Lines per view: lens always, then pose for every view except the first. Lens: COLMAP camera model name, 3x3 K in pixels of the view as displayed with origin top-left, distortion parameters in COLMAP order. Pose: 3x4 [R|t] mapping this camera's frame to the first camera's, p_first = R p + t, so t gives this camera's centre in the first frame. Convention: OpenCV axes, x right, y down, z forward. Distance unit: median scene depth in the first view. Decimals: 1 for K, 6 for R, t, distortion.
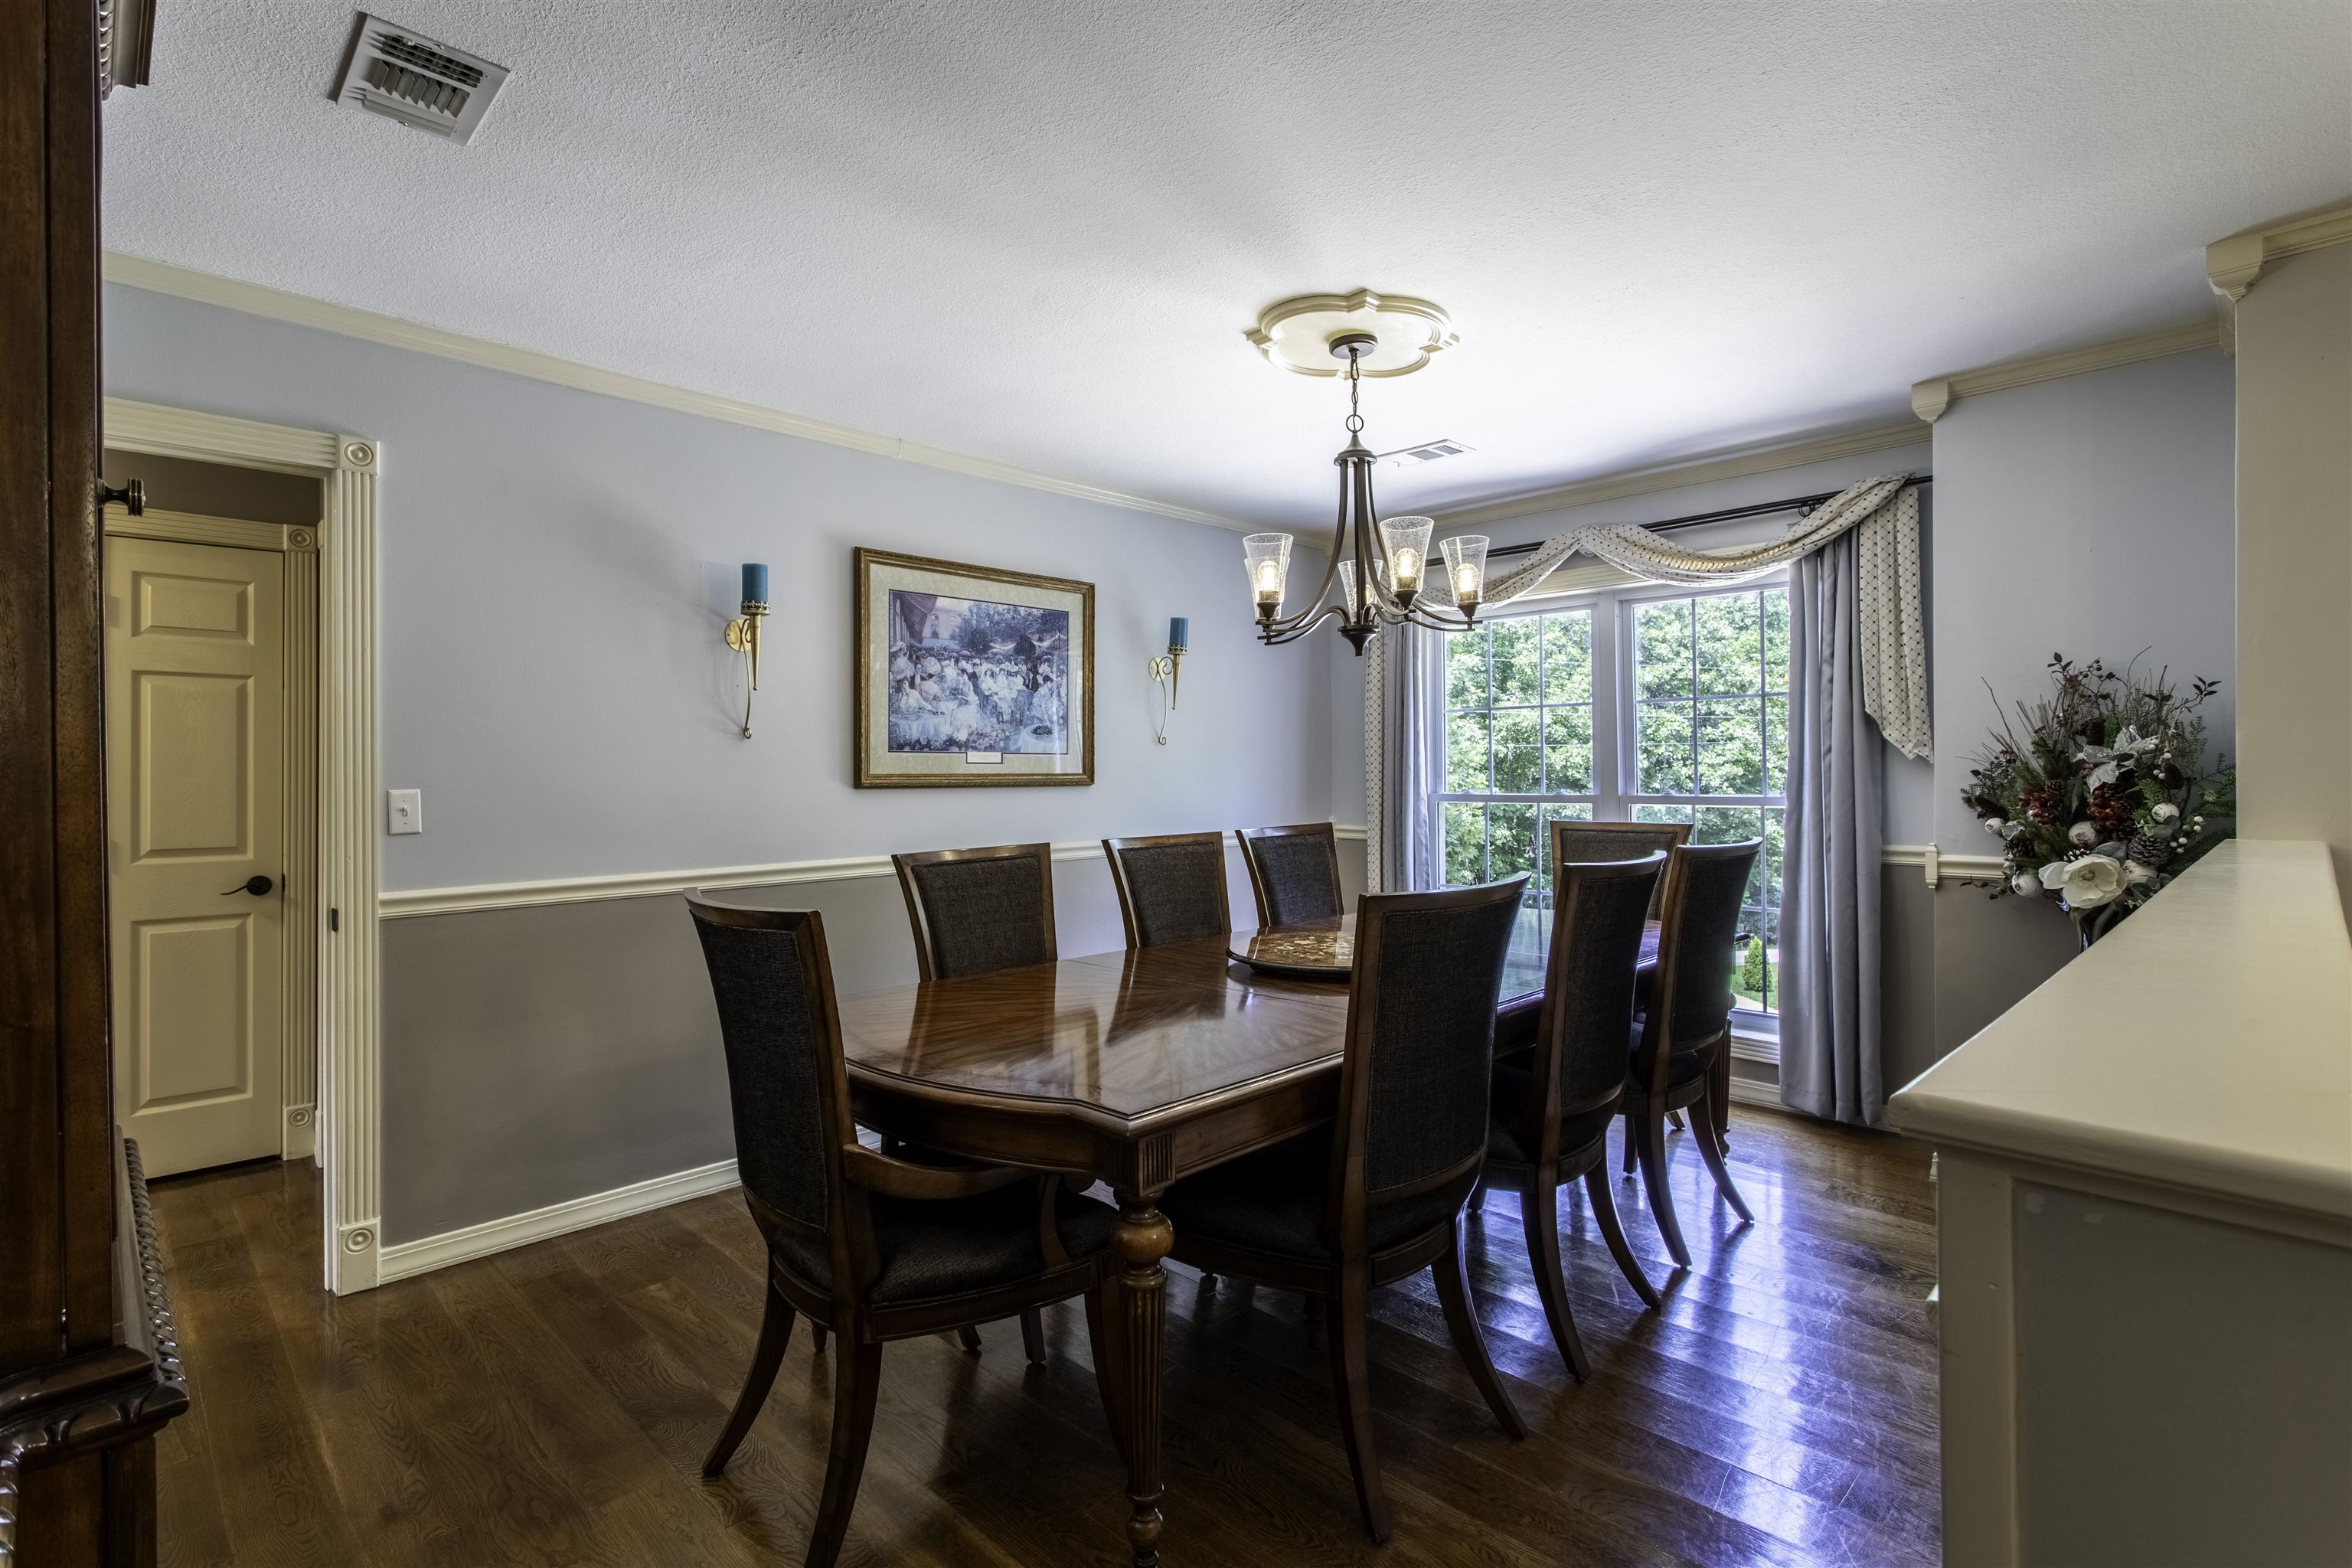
lens RADIAL K [[1119.7, 0, 1176.9], [0, 1119.7, 774.0], [0, 0, 1]] dist [-0.001669, -0.001213]
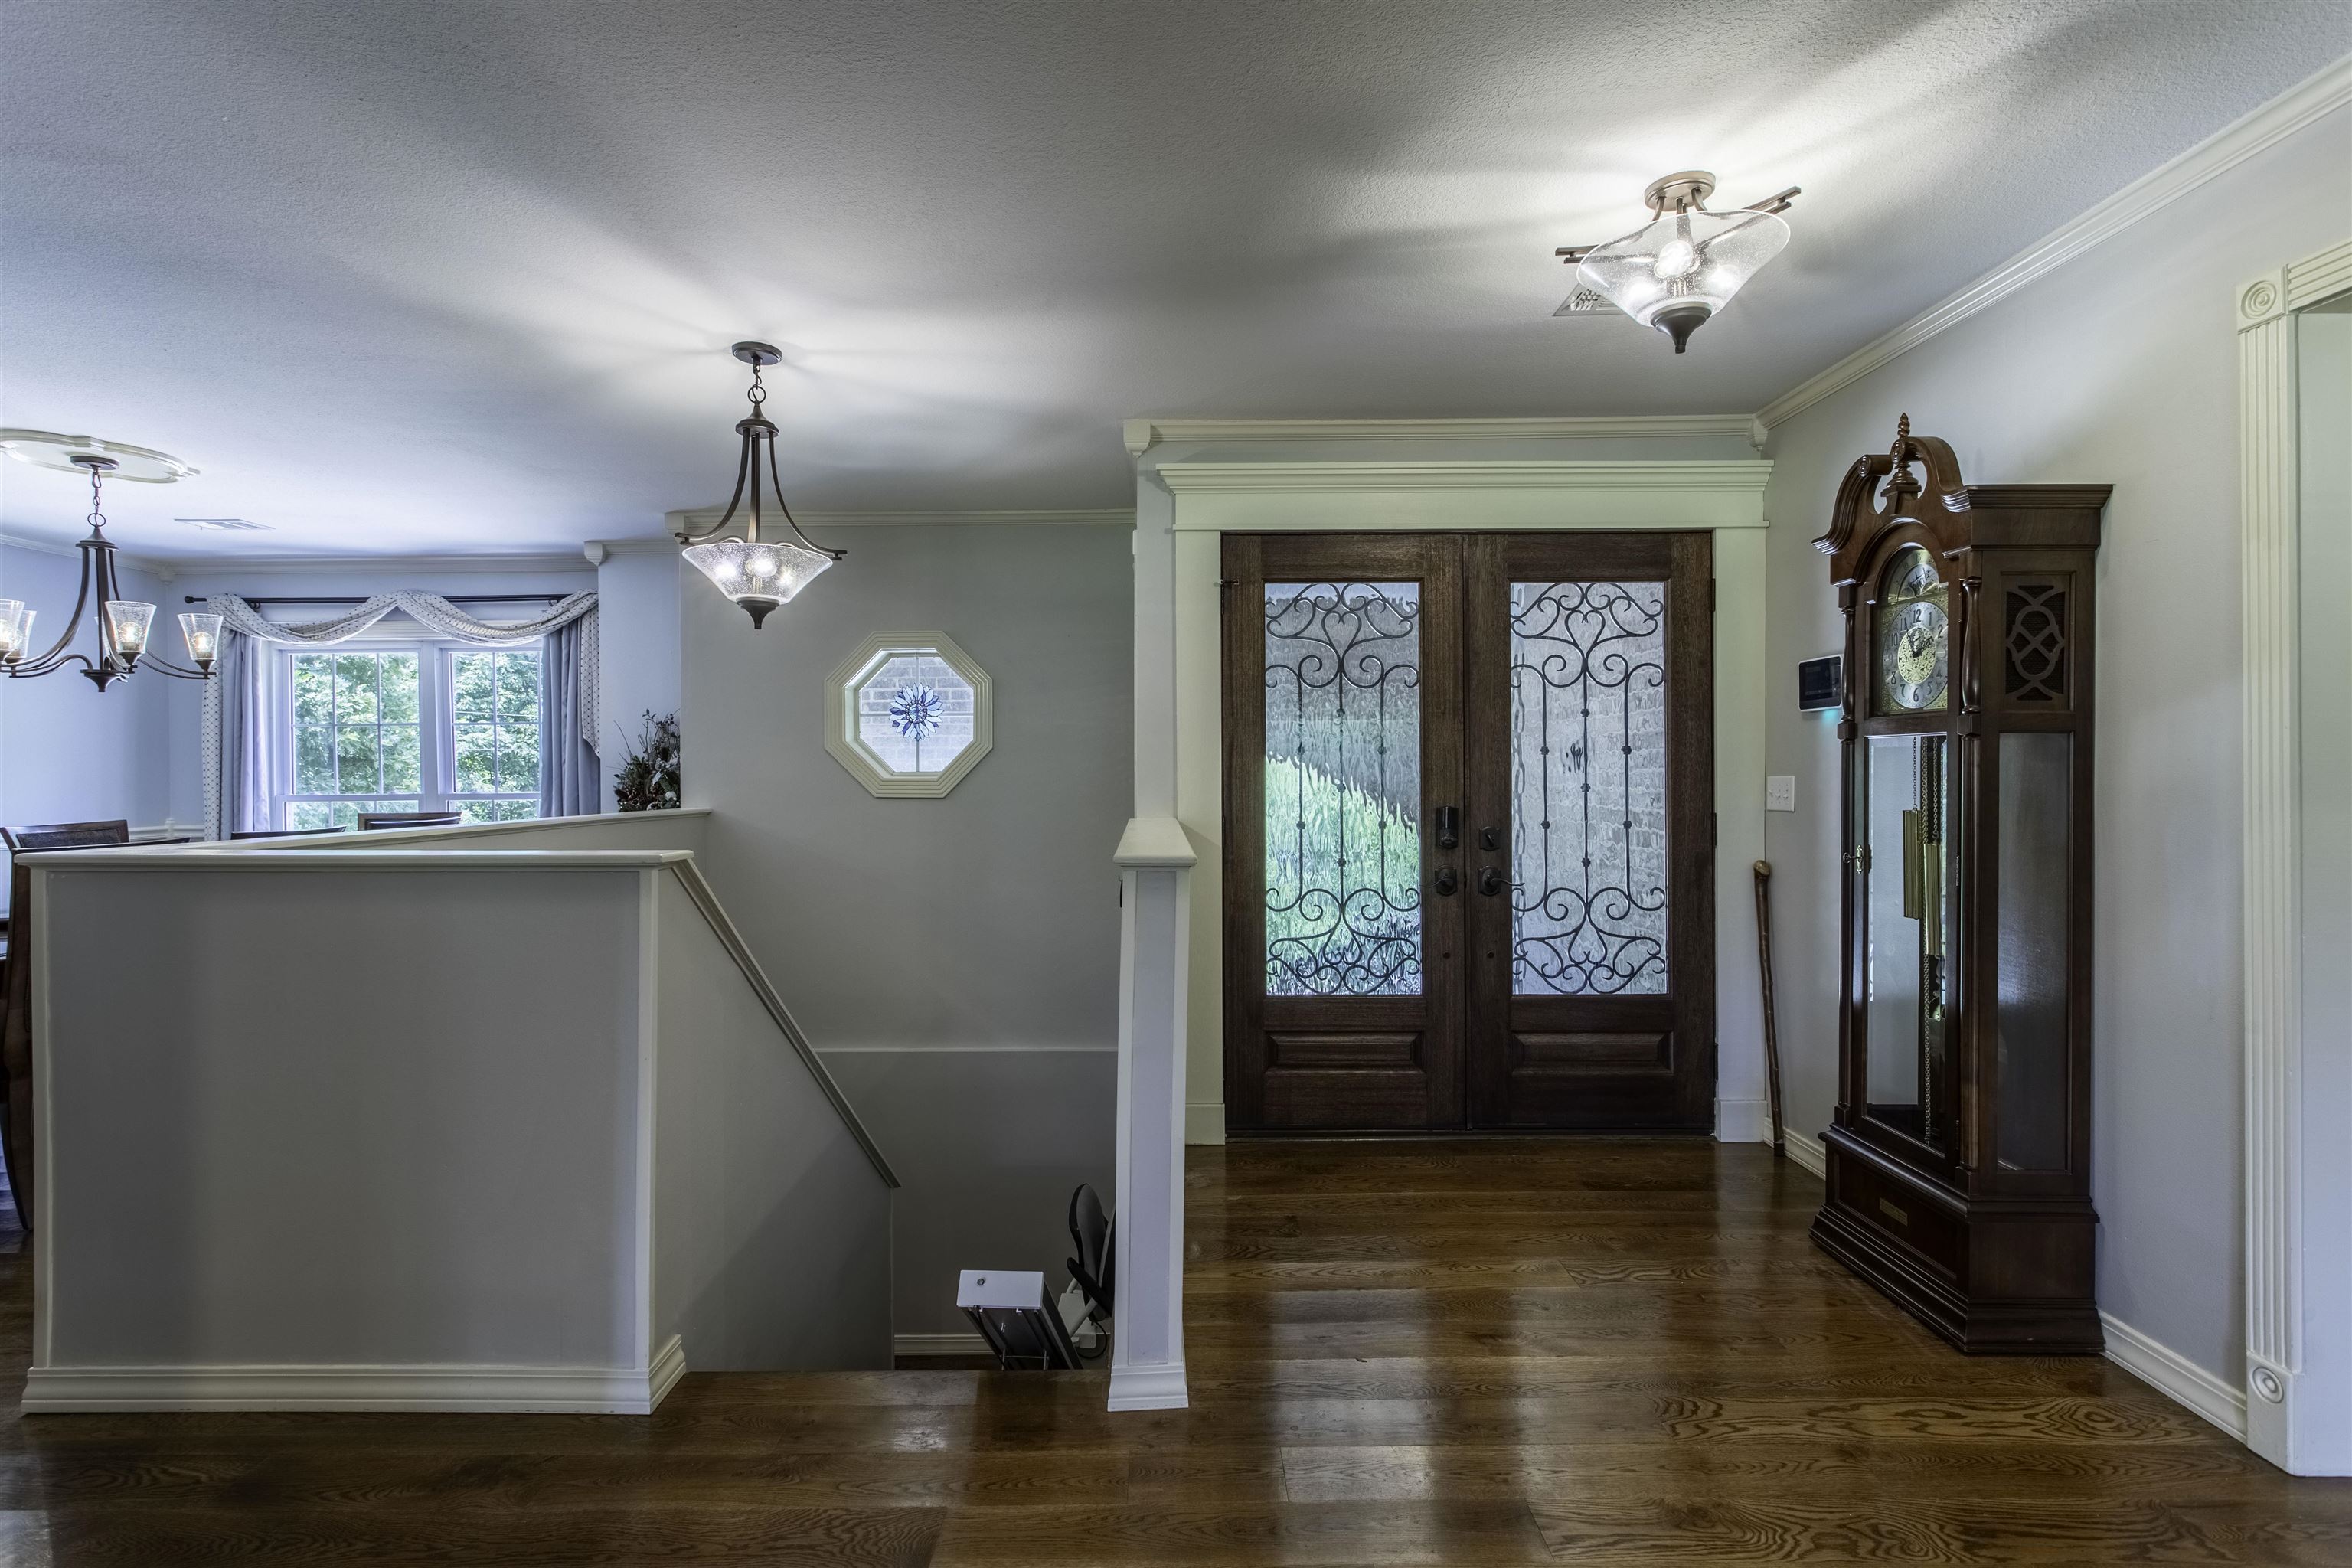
lens RADIAL K [[1119.7, 0, 1181.6], [0, 1119.7, 779.3], [0, 0, 1]] dist [-0.001669, -0.001213]
pose [[0.714202, -0.004284, 0.699926, 0.115779], [0.004564, 0.999989, 0.001464, 0.003514], [-0.699924, 0.002148, 0.714214, -0.685215]]
